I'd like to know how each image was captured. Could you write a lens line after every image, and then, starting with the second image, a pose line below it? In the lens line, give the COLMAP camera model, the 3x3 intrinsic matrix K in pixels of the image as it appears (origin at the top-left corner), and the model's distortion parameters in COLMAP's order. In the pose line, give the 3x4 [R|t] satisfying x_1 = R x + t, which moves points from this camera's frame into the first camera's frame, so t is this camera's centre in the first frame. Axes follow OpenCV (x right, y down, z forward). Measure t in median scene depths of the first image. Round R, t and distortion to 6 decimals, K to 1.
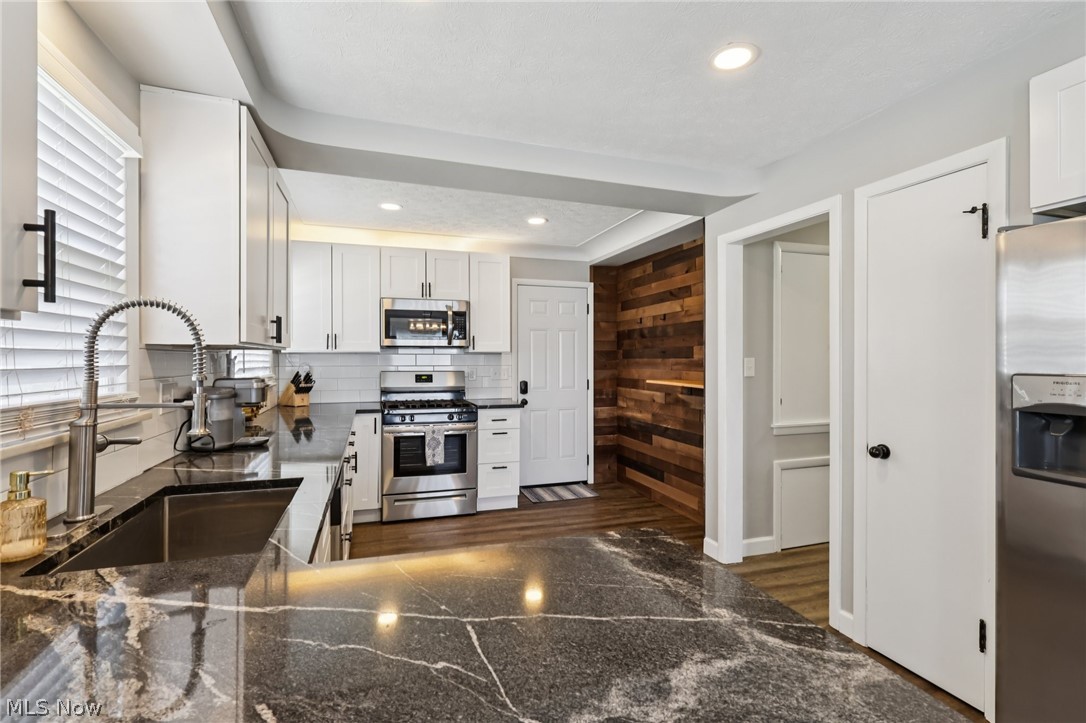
lens RADIAL K [[500.7, 0, 541.1], [0, 500.7, 357.6], [0, 0, 1]] dist [-0.003054, -0.000235]
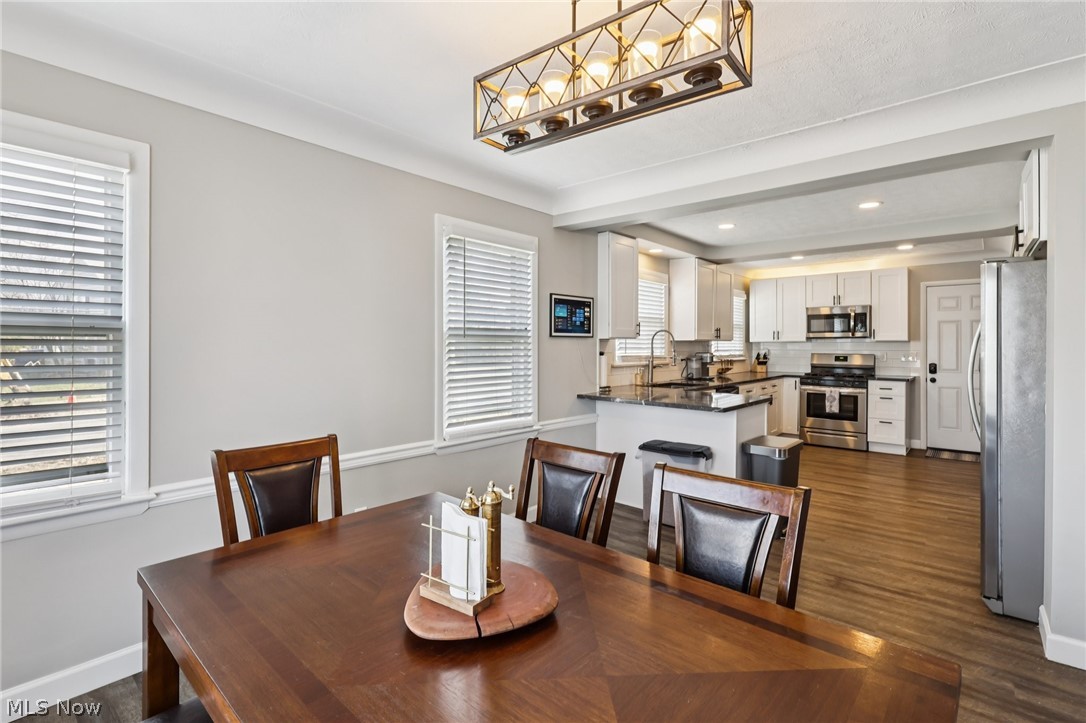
lens RADIAL K [[509.7, 0, 542.2], [0, 509.7, 346.8], [0, 0, 1]] dist [-0.000449, 0.000560]
pose [[0.501999, 0.001703, -0.864867, 0.673764], [0.001214, 0.999996, 0.002674, 0.001129], [0.864868, -0.002392, 0.501994, -0.560578]]
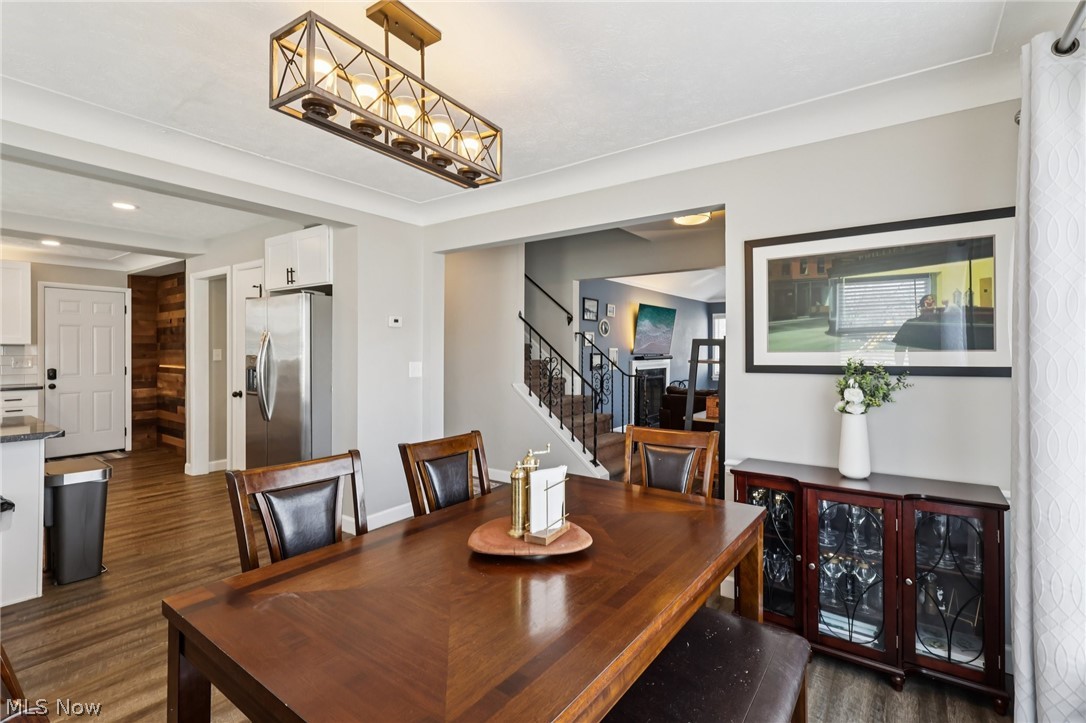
lens RADIAL K [[507.3, 0, 530.9], [0, 507.3, 350.5], [0, 0, 1]] dist [0.002004, 0.000707]
pose [[0.820633, -0.000628, 0.571455, 0.243013], [-0.000360, 0.999999, 0.001616, 0.001632], [-0.571455, -0.001532, 0.820632, -0.738863]]
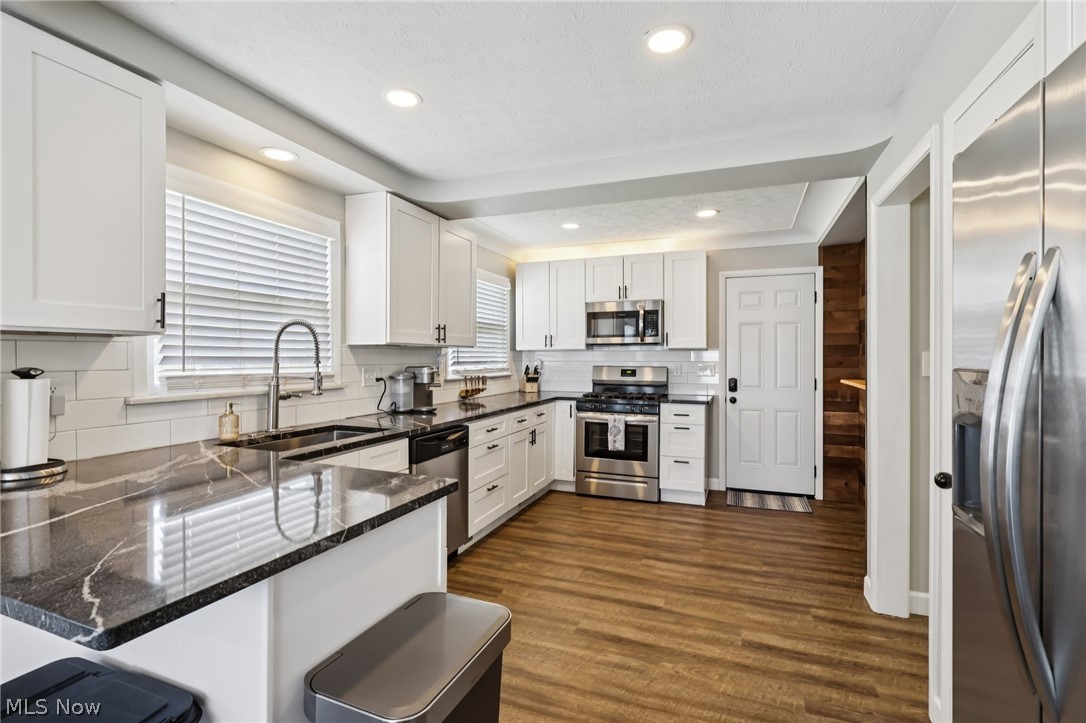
lens RADIAL K [[502.1, 0, 547.1], [0, 502.1, 357.2], [0, 0, 1]] dist [-0.001601, -0.000179]
pose [[0.770056, 0.000212, -0.637977, 0.355842], [0.000808, 0.999999, 0.001308, 0.005976], [0.637976, -0.001523, 0.770055, 0.042728]]
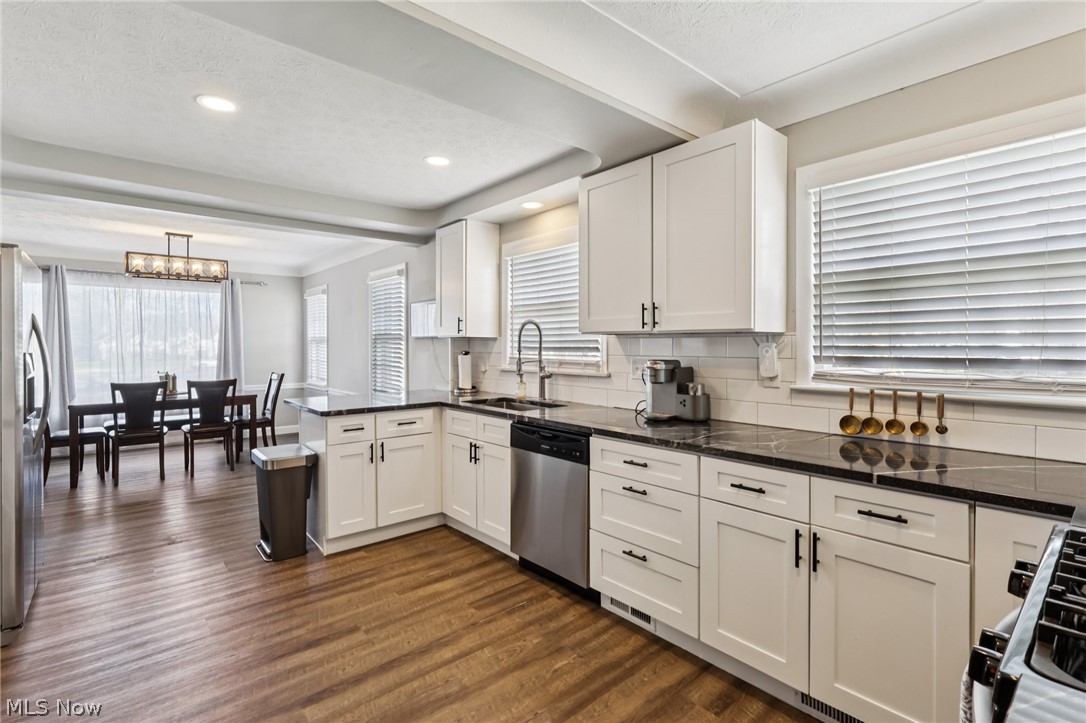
lens RADIAL K [[509.7, 0, 542.2], [0, 509.7, 346.8], [0, 0, 1]] dist [-0.000449, 0.000560]
pose [[-0.927967, 0.001557, -0.372660, 0.046503], [0.000862, 0.999998, 0.002032, 0.004217], [0.372662, 0.001564, -0.927966, 1.075535]]
